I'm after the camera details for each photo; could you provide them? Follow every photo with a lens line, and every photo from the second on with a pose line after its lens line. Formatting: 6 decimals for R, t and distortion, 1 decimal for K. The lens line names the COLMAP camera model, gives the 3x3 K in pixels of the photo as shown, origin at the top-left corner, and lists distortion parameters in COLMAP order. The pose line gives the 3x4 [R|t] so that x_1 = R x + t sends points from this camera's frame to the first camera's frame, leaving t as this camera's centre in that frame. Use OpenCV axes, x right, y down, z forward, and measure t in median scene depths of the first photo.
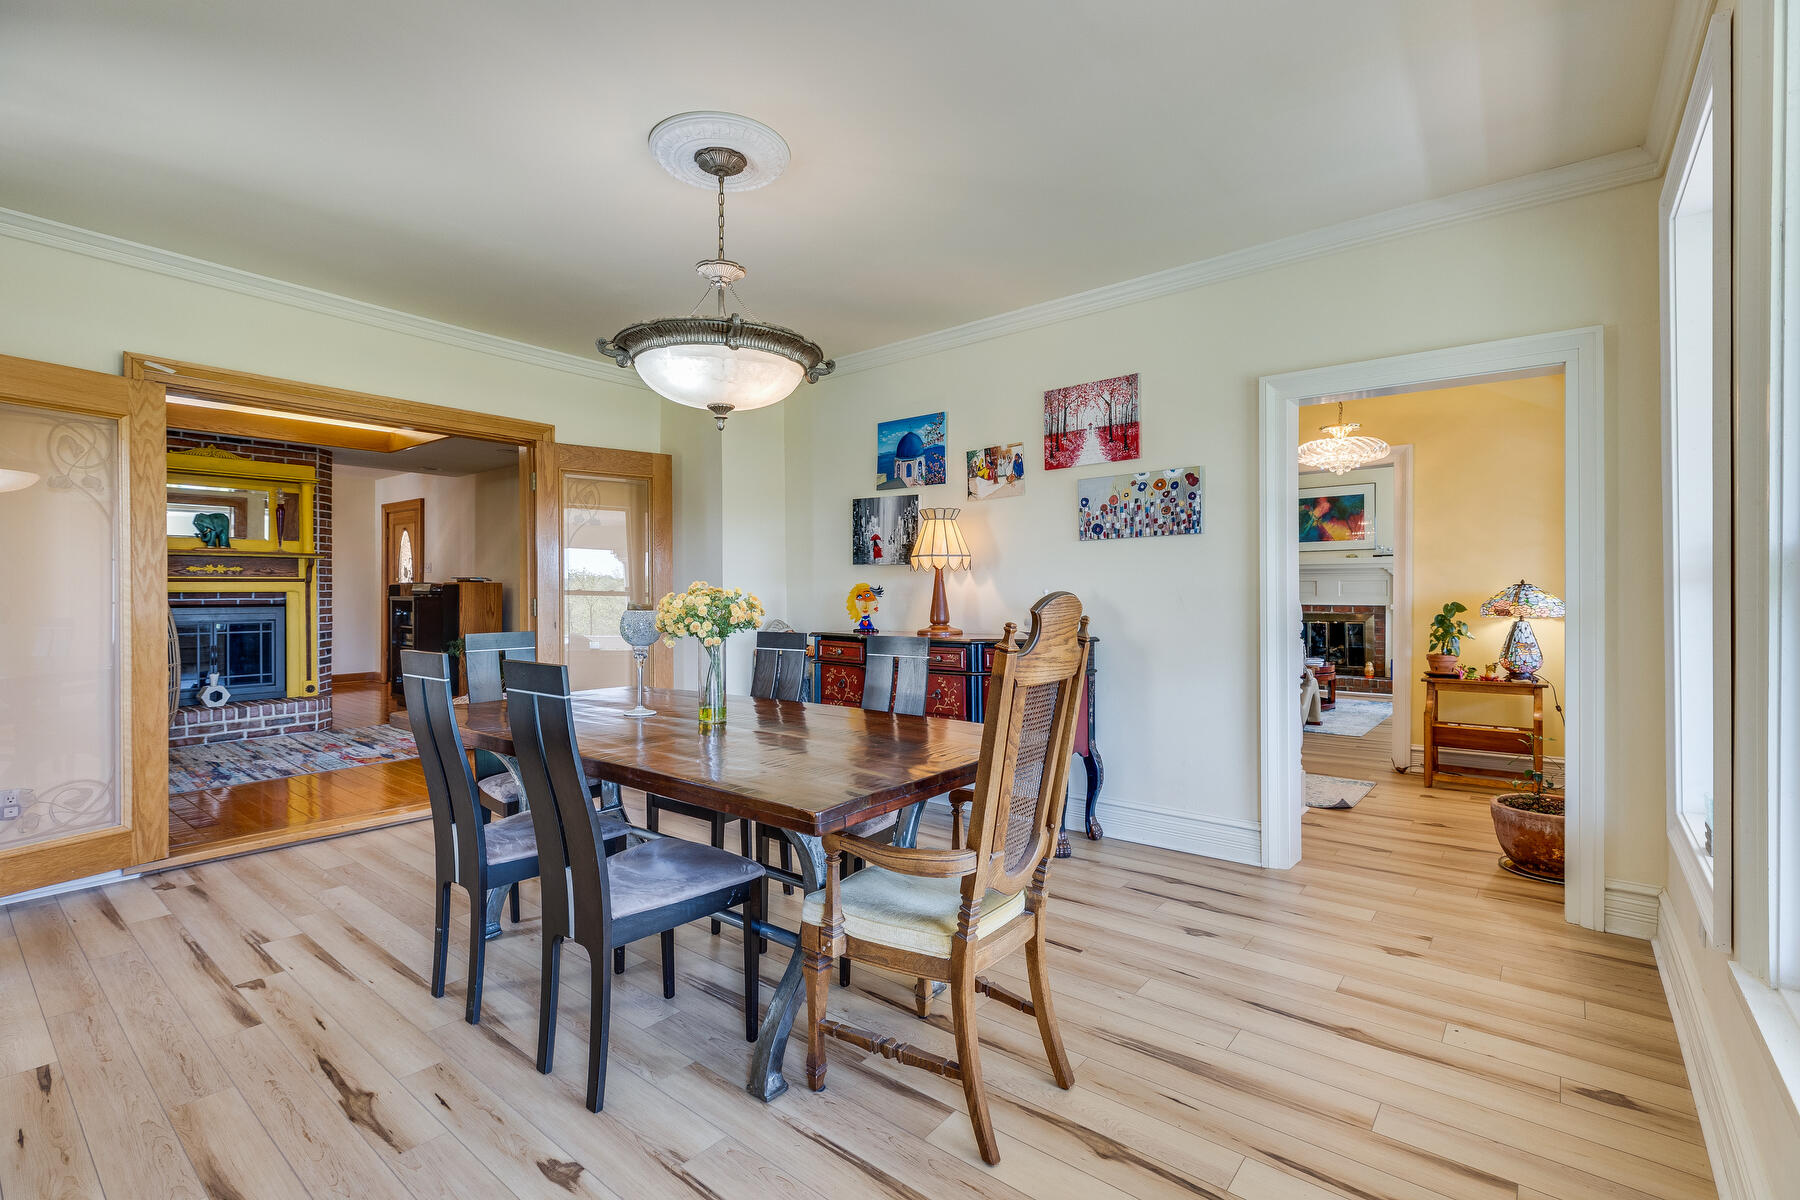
lens RADIAL K [[803.8, 0, 903.8], [0, 803.8, 592.5], [0, 0, 1]] dist [0.001782, 0.000079]
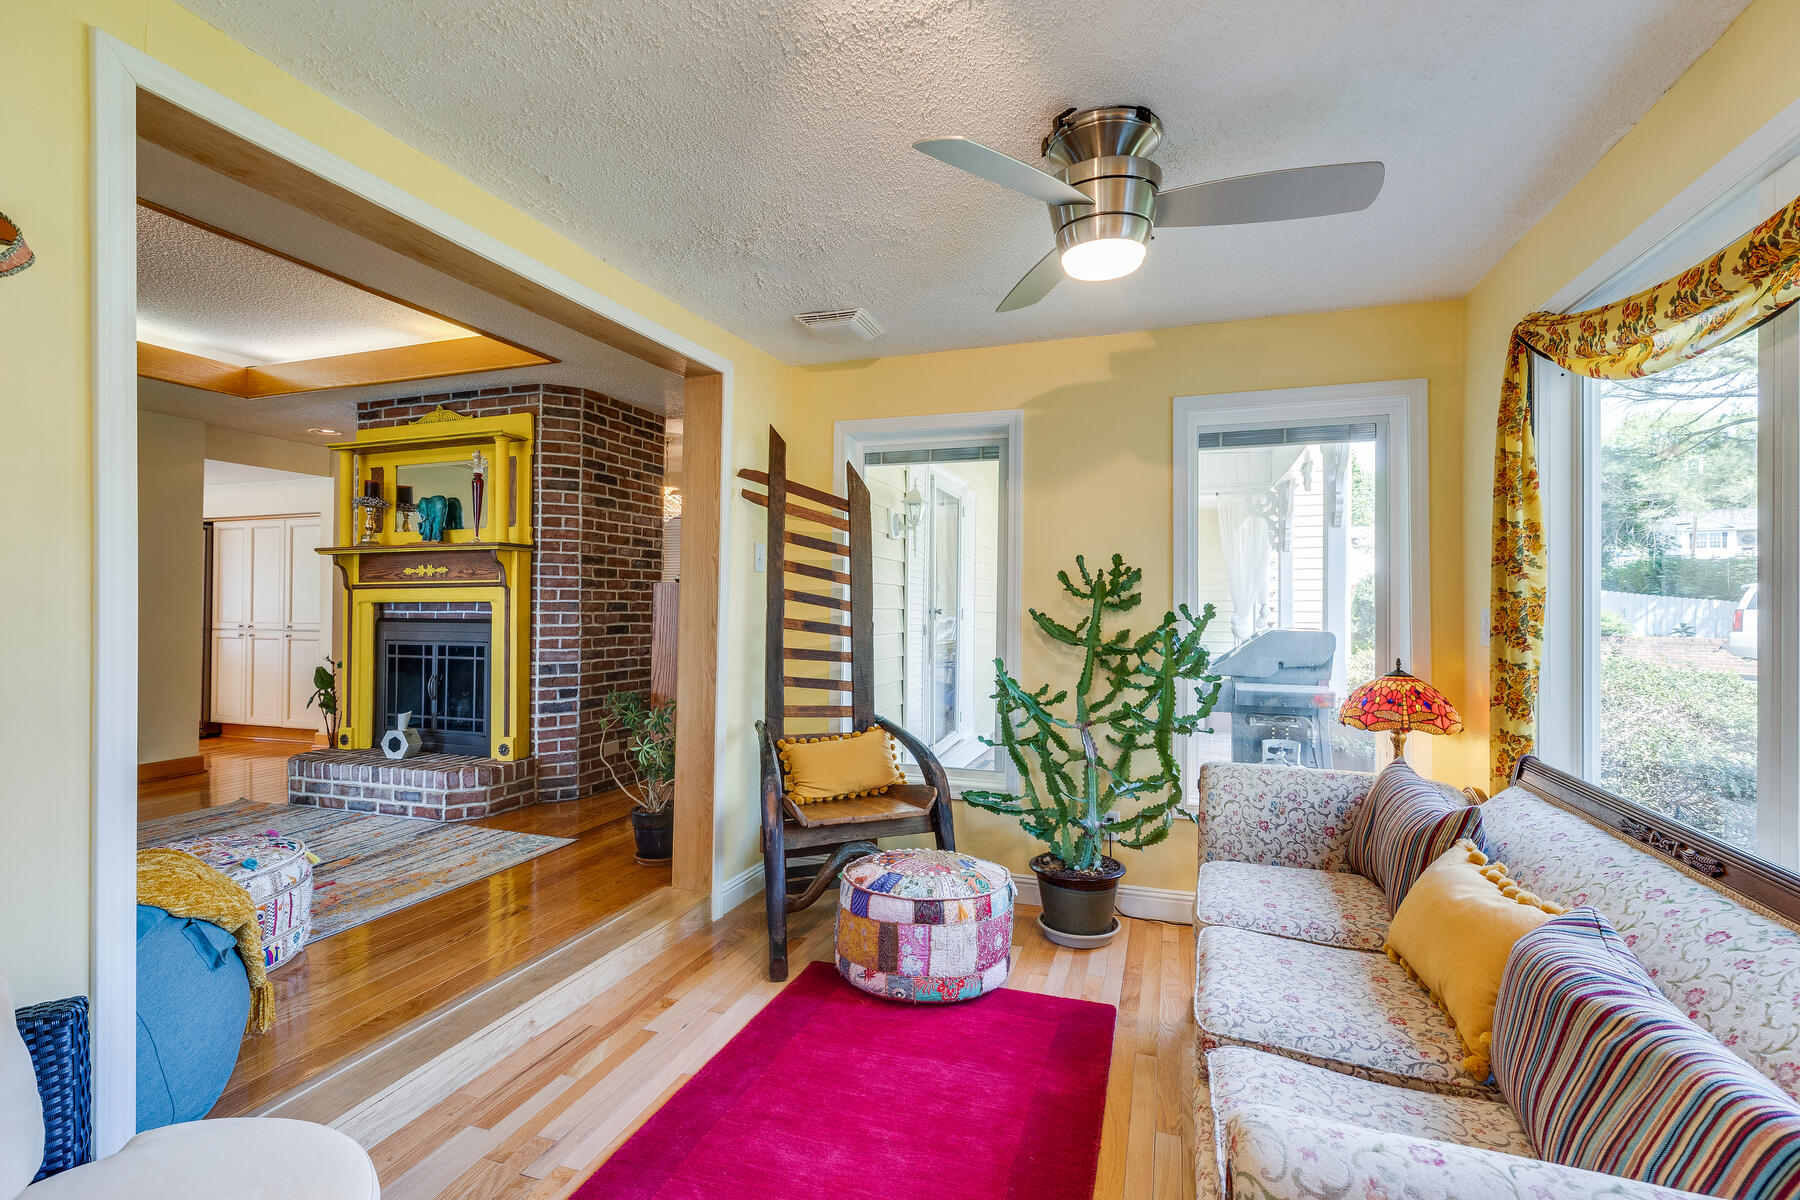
lens RADIAL K [[803.8, 0, 903.1], [0, 803.8, 601.1], [0, 0, 1]] dist [0.001782, 0.000079]
pose [[0.351327, -0.006476, -0.936231, -0.009031], [-0.007176, 0.999928, -0.009609, 0.002736], [0.936225, 0.010095, 0.351255, 1.120982]]
